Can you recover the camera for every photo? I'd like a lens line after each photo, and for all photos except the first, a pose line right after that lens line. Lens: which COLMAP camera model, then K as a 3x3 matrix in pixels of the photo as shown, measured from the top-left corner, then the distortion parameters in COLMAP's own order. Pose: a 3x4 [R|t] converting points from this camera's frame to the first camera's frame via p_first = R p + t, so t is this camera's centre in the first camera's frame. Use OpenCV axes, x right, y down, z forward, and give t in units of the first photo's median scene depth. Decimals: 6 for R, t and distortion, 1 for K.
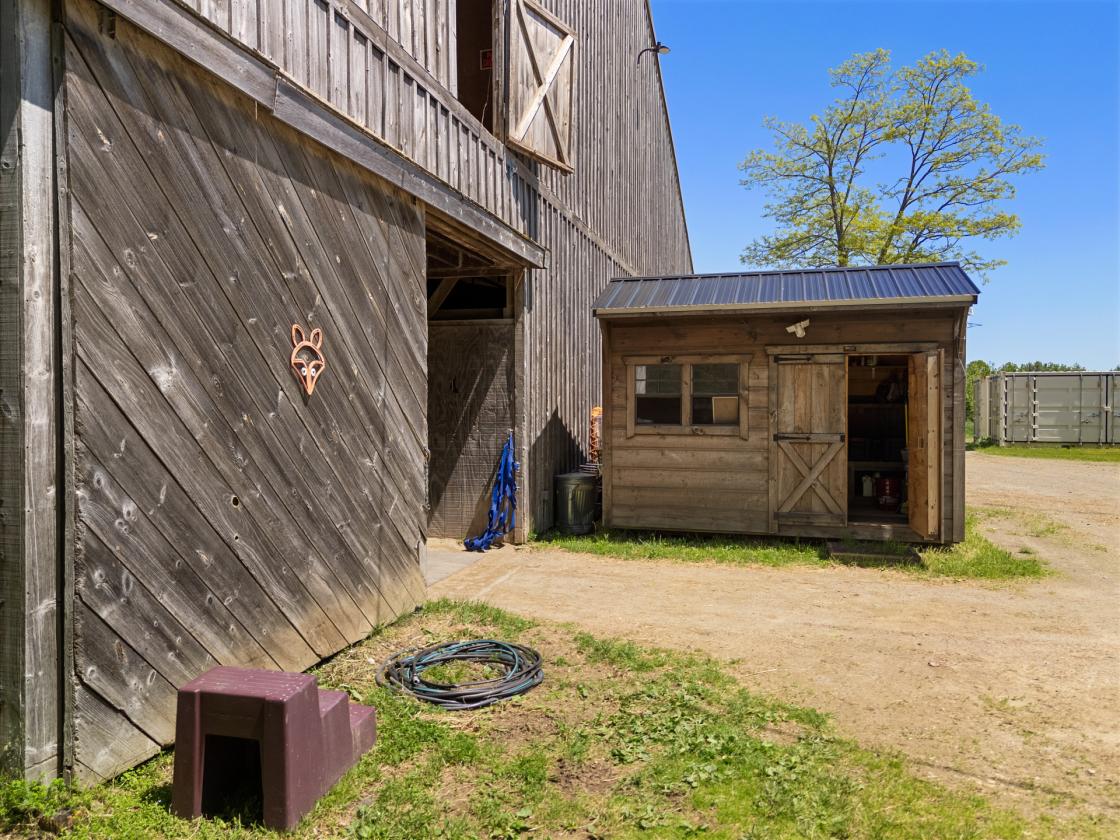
lens RADIAL K [[819.6, 0, 560.0], [0, 819.6, 420.0], [0, 0, 1]] dist [0.044529, -0.038362]
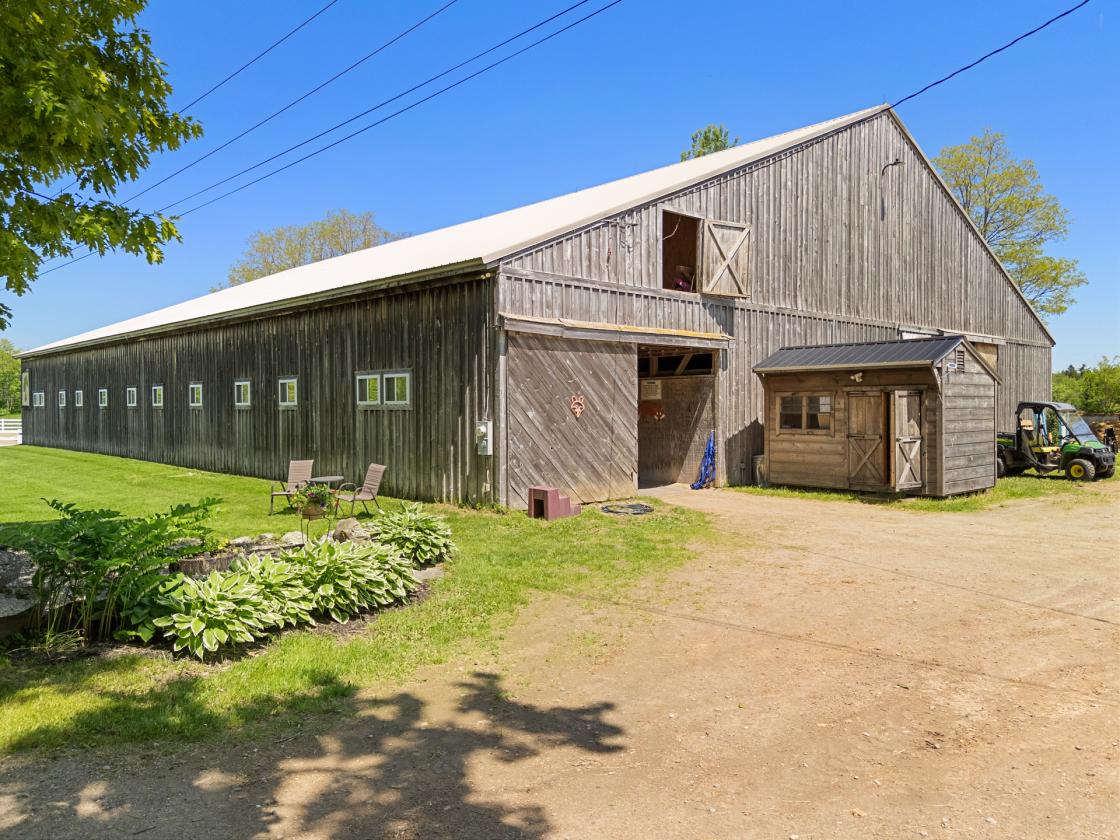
lens RADIAL K [[819.6, 0, 560.0], [0, 819.6, 420.0], [0, 0, 1]] dist [0.044529, -0.038362]
pose [[0.846977, 0.005503, -0.531600, 0.742125], [-0.006665, 0.999978, -0.000267, -0.010904], [0.531587, 0.003769, 0.846995, -0.966613]]
